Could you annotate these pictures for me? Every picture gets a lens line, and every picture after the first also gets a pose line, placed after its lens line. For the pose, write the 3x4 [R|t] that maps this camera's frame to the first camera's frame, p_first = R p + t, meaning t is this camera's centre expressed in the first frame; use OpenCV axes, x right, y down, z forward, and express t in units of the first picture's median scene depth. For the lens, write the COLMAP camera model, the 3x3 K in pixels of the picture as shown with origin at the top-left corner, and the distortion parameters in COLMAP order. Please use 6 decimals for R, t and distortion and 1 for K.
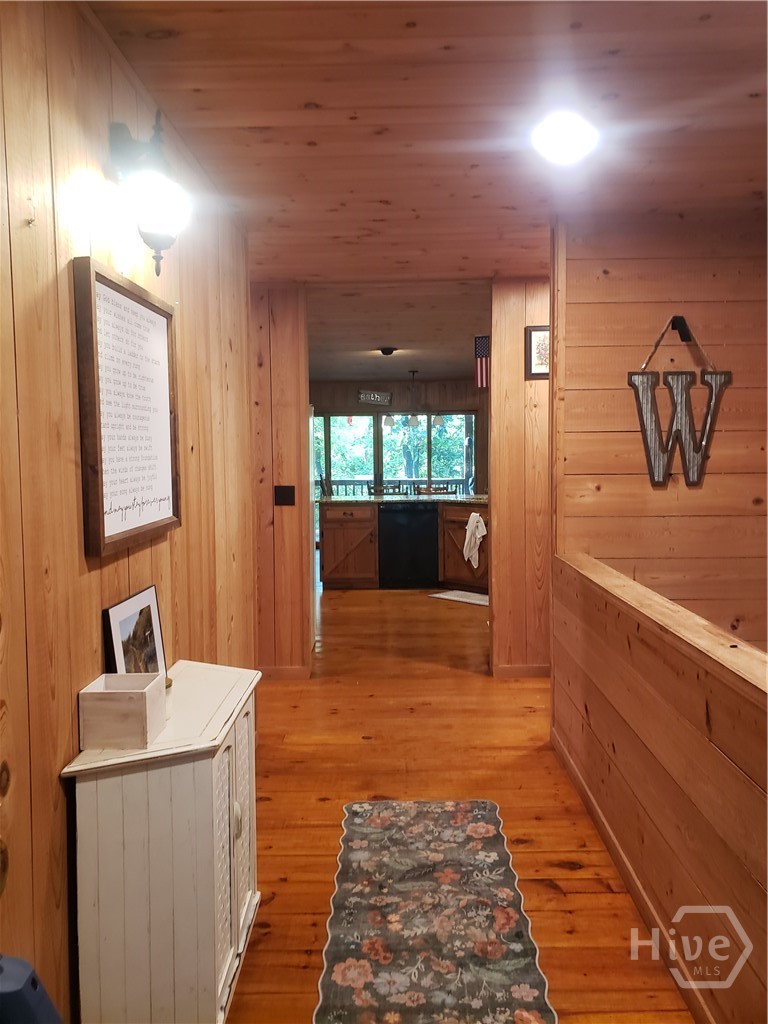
lens RADIAL K [[796.0, 0, 384.9], [0, 796.0, 508.1], [0, 0, 1]] dist [0.051174, -0.028067]
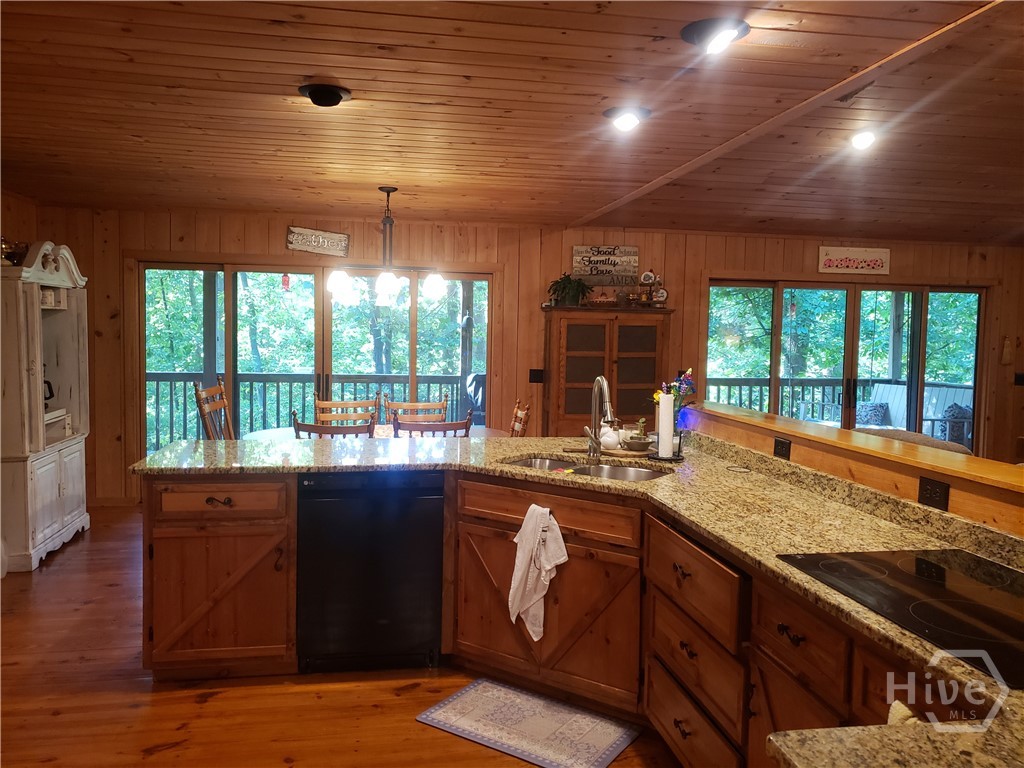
lens RADIAL K [[796.0, 0, 509.3], [0, 796.0, 375.5], [0, 0, 1]] dist [0.051174, -0.028067]
pose [[0.982042, 0.015706, 0.188006, 0.020282], [-0.014274, 0.999858, -0.008967, -0.054467], [-0.188120, 0.006122, 0.982127, 0.580204]]
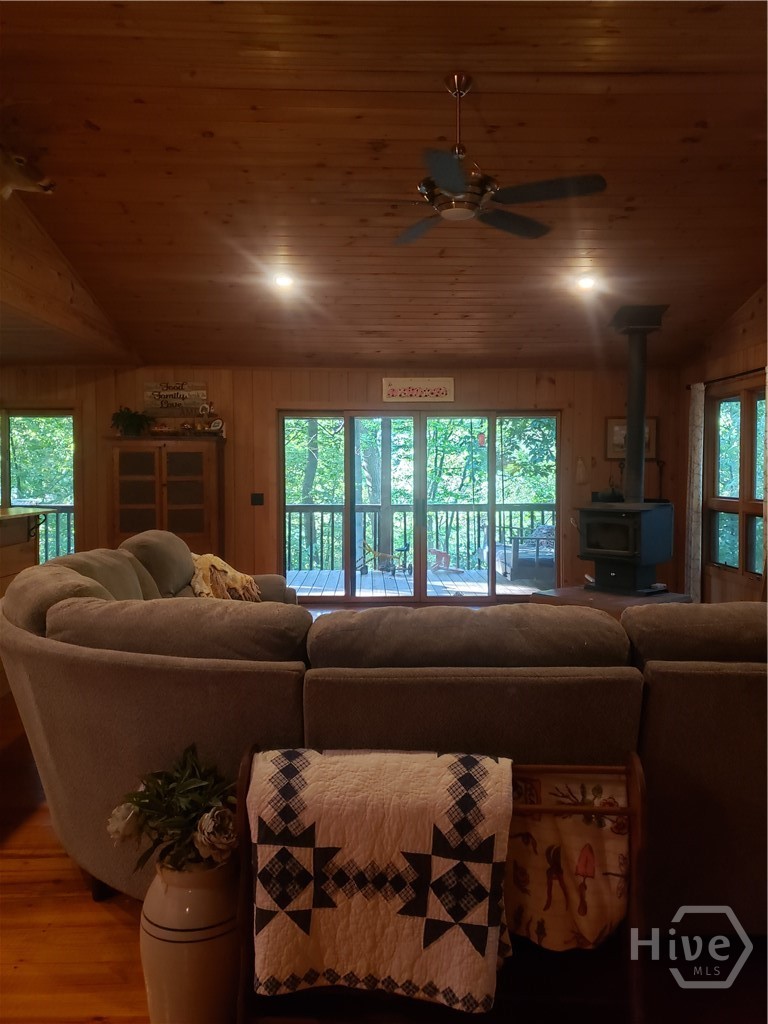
lens RADIAL K [[796.0, 0, 386.2], [0, 796.0, 506.5], [0, 0, 1]] dist [0.051174, -0.028067]
pose [[0.999253, 0.006246, 0.038149, 0.510072], [-0.004867, 0.999335, -0.036132, -0.020062], [-0.038350, 0.035919, 0.998619, 0.438814]]
